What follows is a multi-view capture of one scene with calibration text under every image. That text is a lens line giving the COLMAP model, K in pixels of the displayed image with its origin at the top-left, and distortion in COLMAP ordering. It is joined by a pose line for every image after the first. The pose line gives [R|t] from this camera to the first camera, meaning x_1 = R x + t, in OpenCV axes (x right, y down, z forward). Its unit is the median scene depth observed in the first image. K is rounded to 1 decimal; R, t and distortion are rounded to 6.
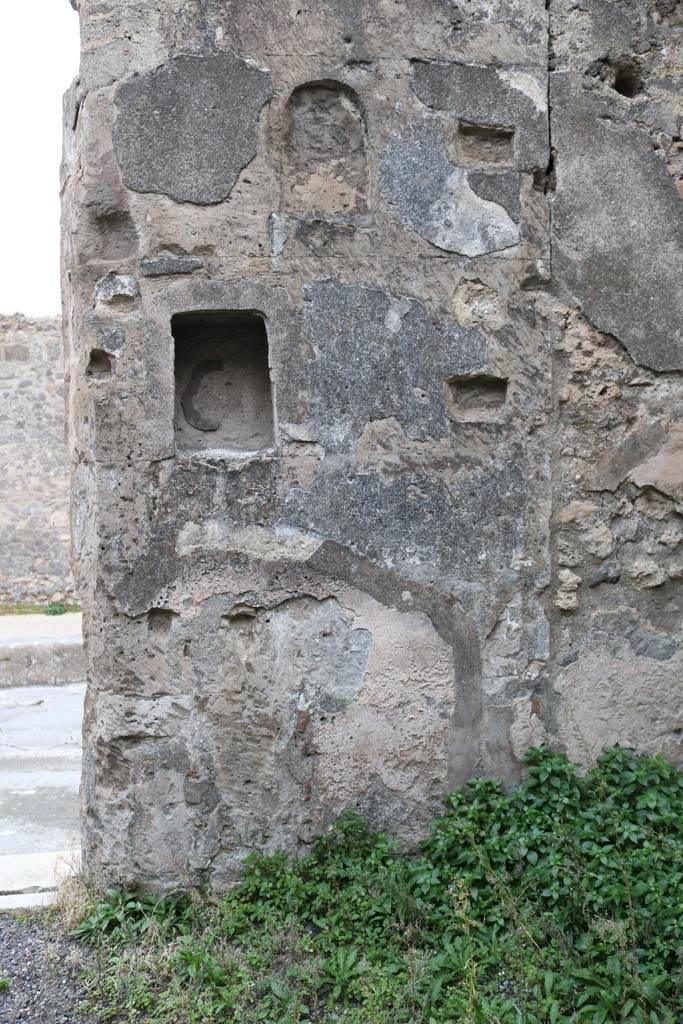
lens RADIAL K [[2274.1, 0, 341.3], [0, 2274.1, 511.9], [0, 0, 1]] dist [-0.056192, 0.000000]
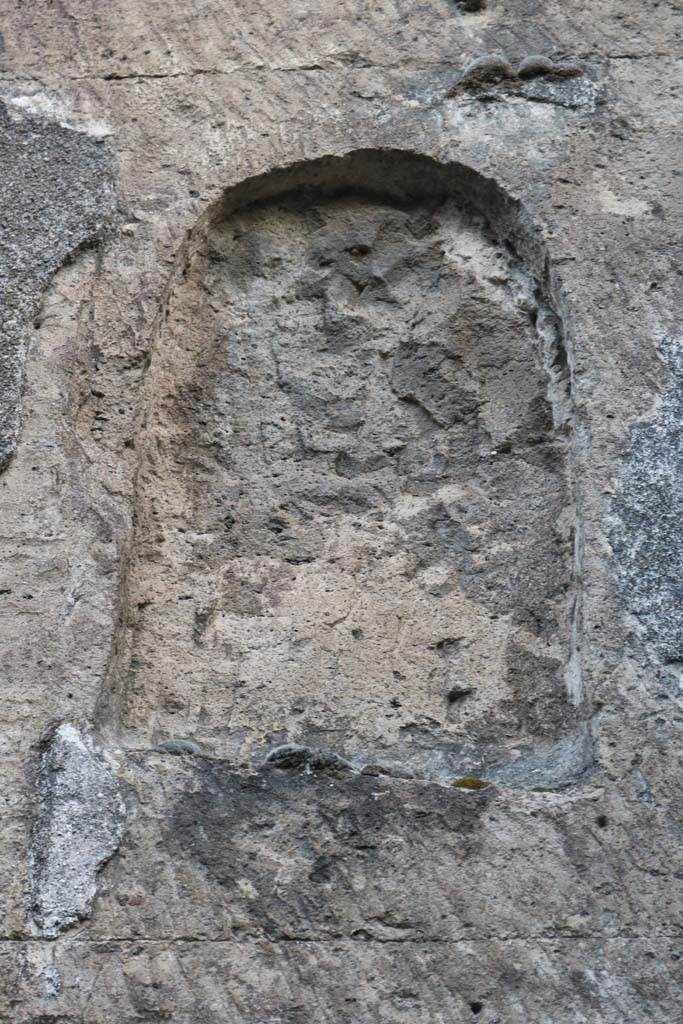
lens RADIAL K [[2274.1, 0, 341.9], [0, 2274.1, 511.7], [0, 0, 1]] dist [-0.056192, 0.000000]
pose [[0.950763, -0.096638, -0.294468, 0.052510], [-0.044311, 0.897995, -0.437768, -0.062070], [0.306736, 0.429262, 0.849498, 0.823865]]
